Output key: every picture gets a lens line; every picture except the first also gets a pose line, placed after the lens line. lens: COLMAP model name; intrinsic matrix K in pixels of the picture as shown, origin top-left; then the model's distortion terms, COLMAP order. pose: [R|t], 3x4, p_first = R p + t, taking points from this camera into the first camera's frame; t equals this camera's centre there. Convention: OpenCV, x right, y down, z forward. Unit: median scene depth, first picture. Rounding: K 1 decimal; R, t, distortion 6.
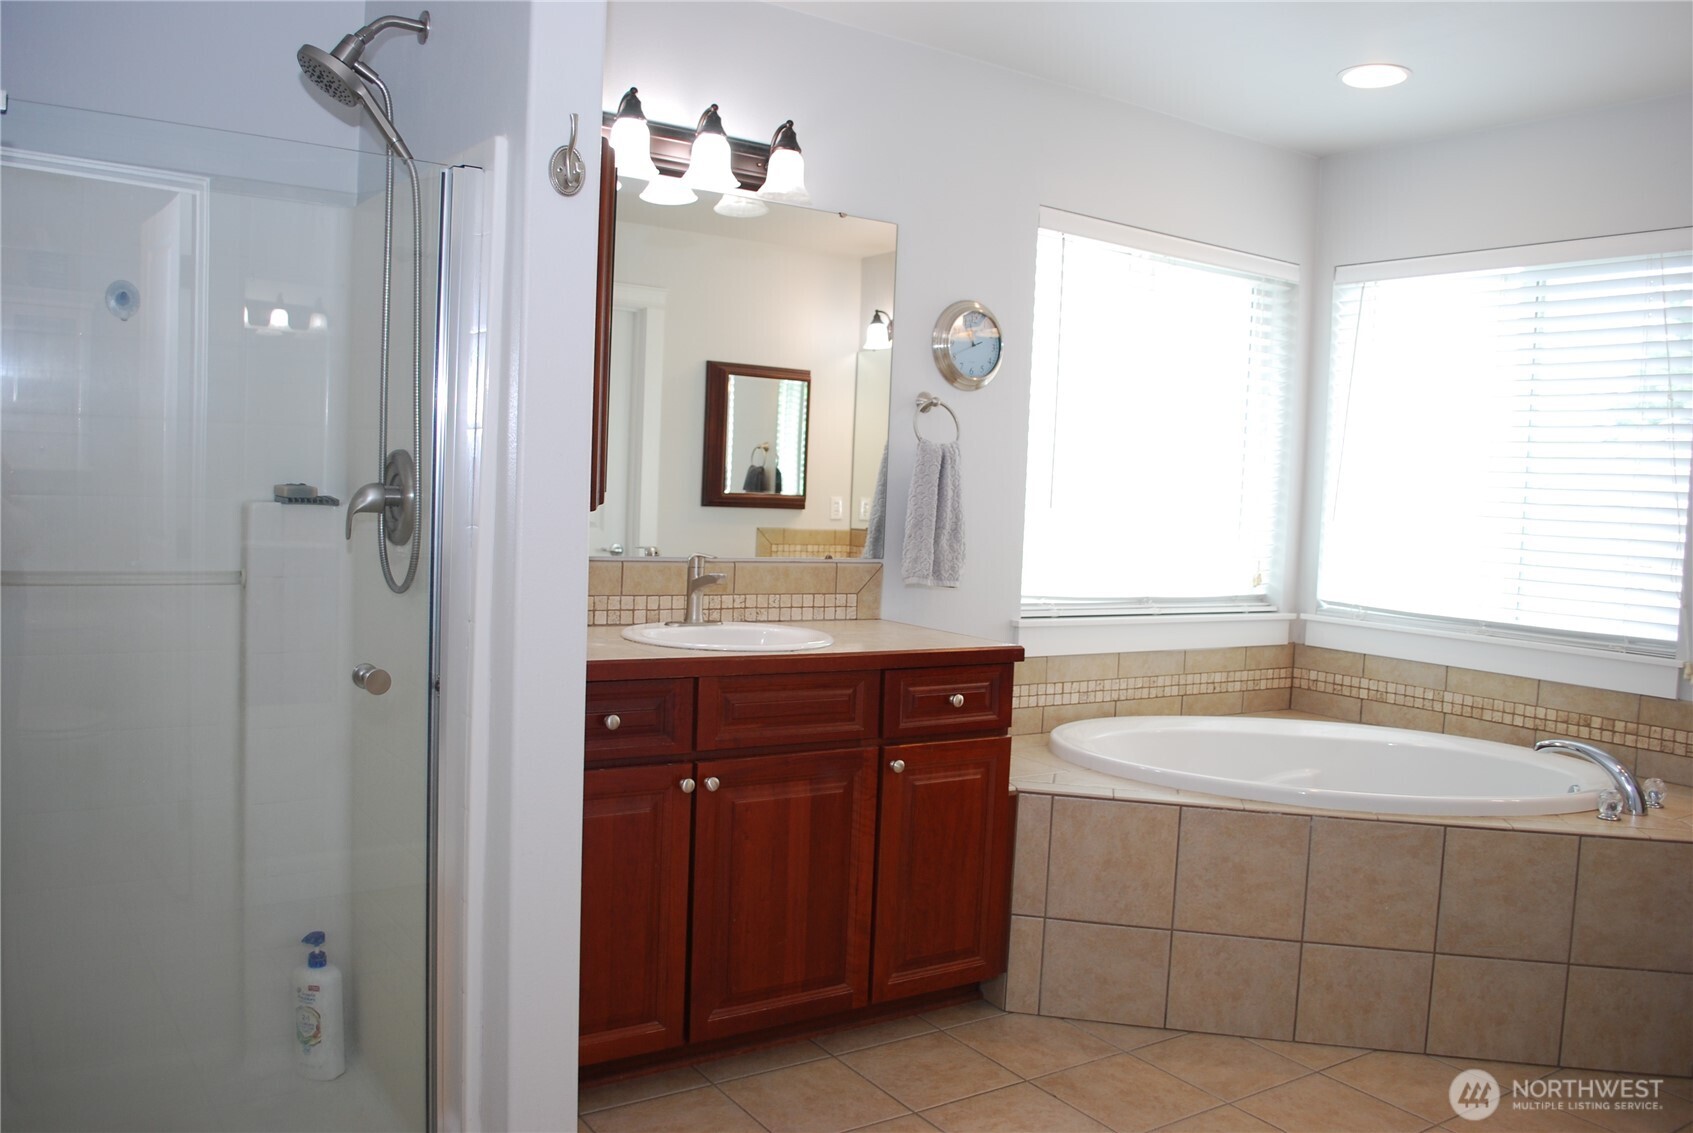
lens RADIAL K [[1341.1, 0, 845.9], [0, 1341.1, 567.6], [0, 0, 1]] dist [-0.066711, -0.001684]
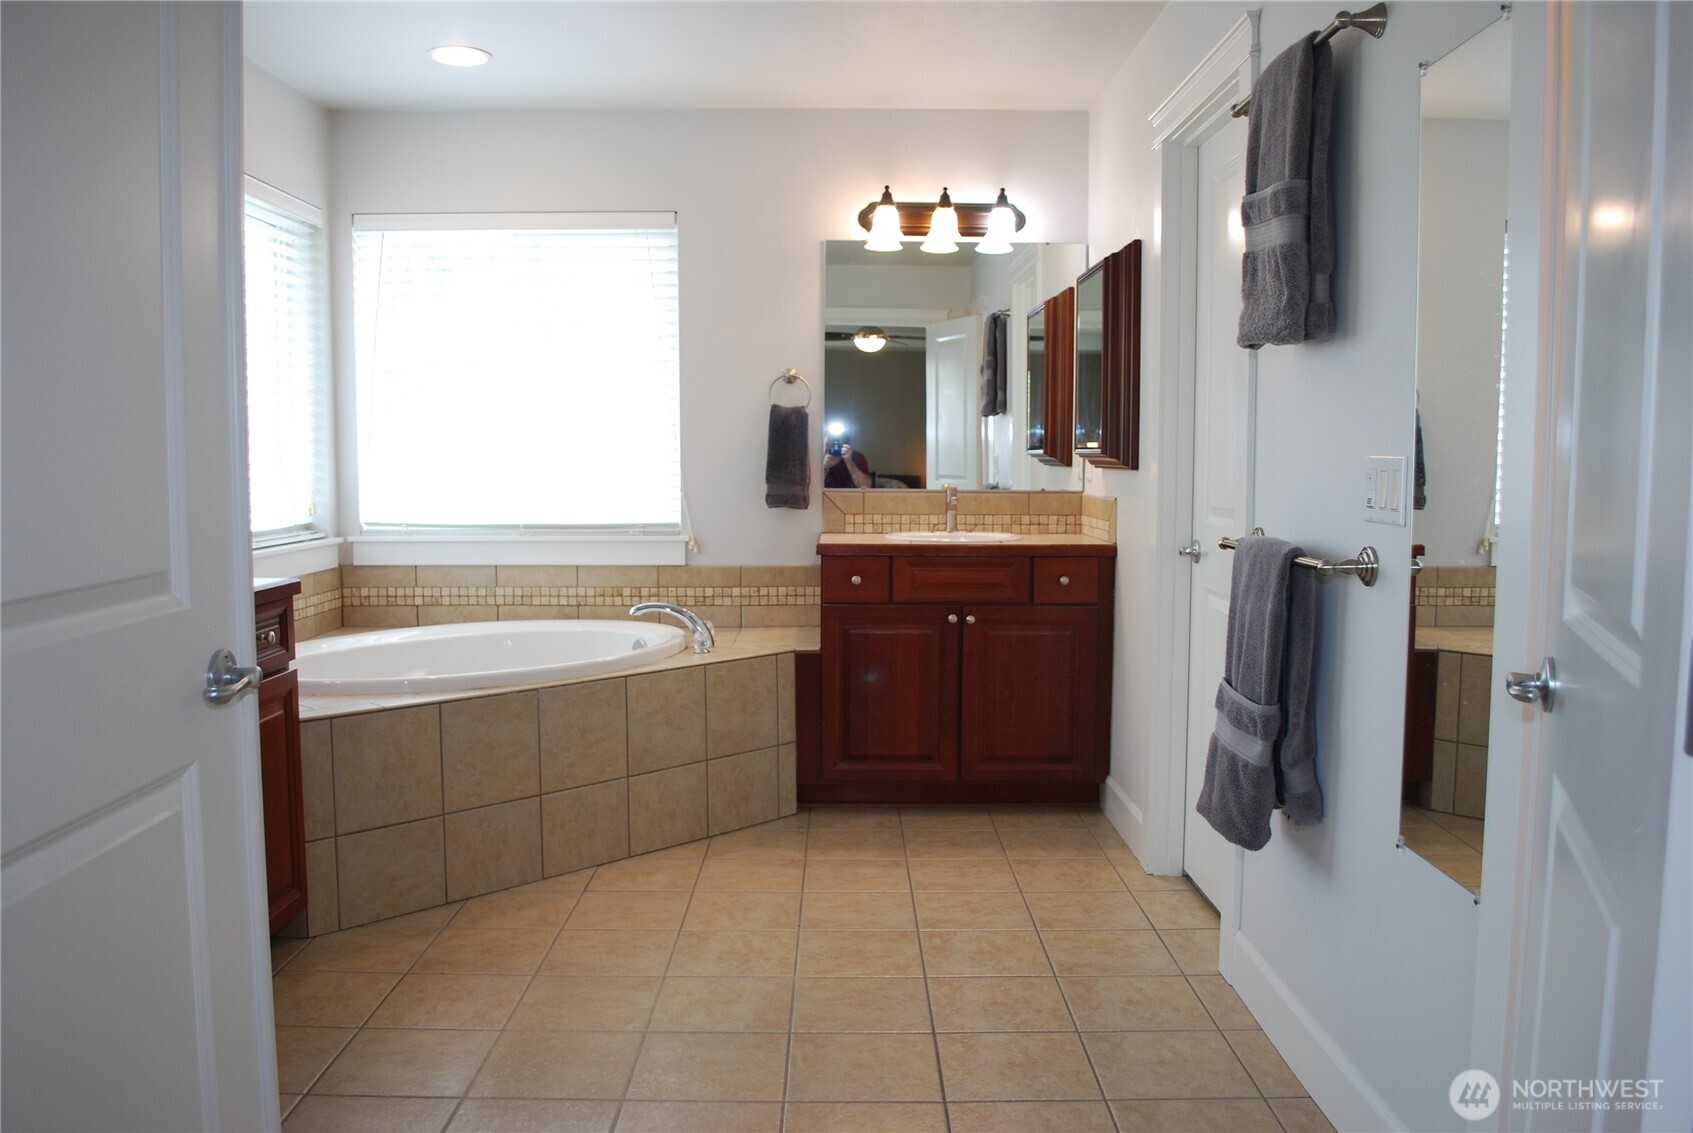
lens RADIAL K [[1341.1, 0, 844.5], [0, 1341.1, 569.2], [0, 0, 1]] dist [-0.066711, -0.001684]
pose [[0.562324, -0.116834, 0.818622, -0.365905], [0.076708, 0.993070, 0.089039, -0.004981], [-0.823352, 0.012726, 0.567389, 0.068468]]
